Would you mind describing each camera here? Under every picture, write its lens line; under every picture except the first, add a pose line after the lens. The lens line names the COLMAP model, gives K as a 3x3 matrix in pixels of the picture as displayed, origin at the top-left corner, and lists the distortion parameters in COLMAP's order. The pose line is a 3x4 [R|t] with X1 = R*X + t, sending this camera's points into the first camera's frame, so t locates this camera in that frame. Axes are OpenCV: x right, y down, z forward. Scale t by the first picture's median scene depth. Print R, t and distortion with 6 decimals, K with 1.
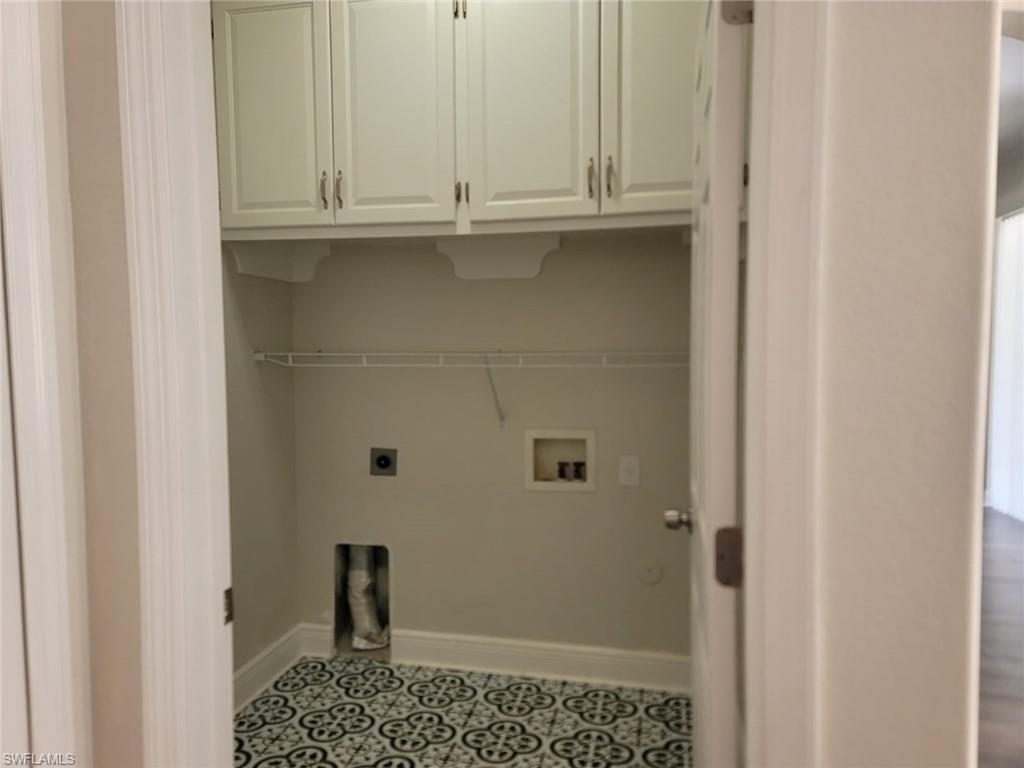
lens RADIAL K [[746.3, 0, 503.1], [0, 746.3, 408.4], [0, 0, 1]] dist [0.034933, -0.010949]
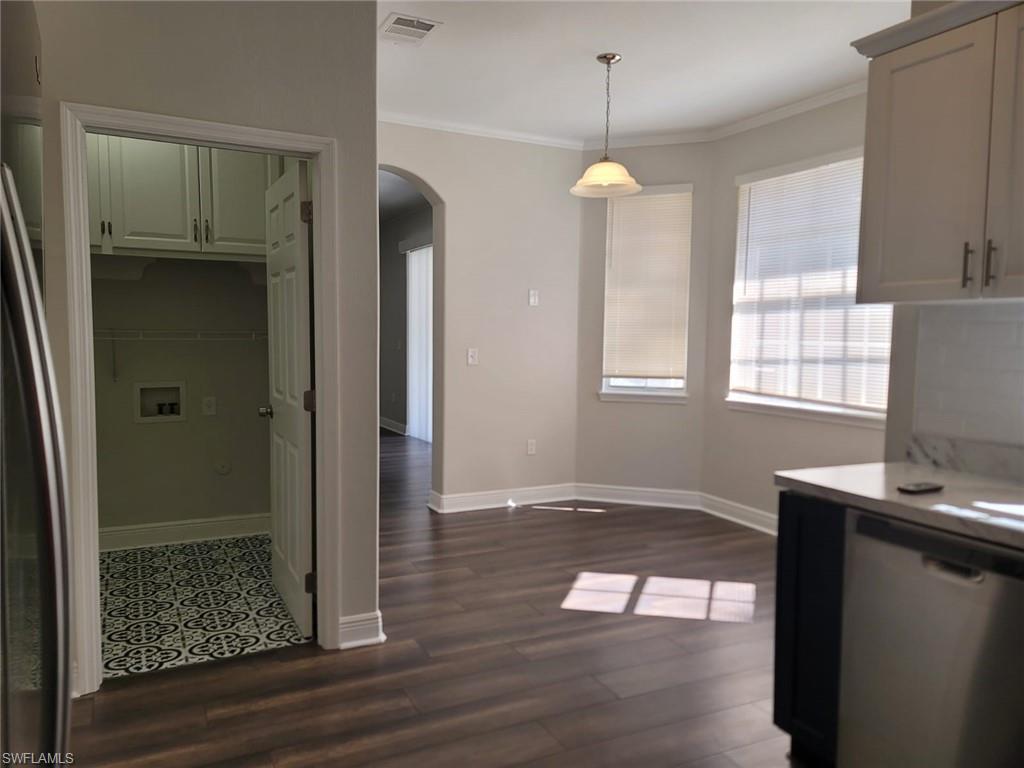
lens RADIAL K [[746.3, 0, 523.9], [0, 746.3, 402.7], [0, 0, 1]] dist [0.034933, -0.010949]
pose [[0.768991, -0.041394, 0.637918, -0.411892], [0.034360, 0.999135, 0.023414, 0.076028], [-0.638335, 0.003914, 0.769749, -0.805851]]
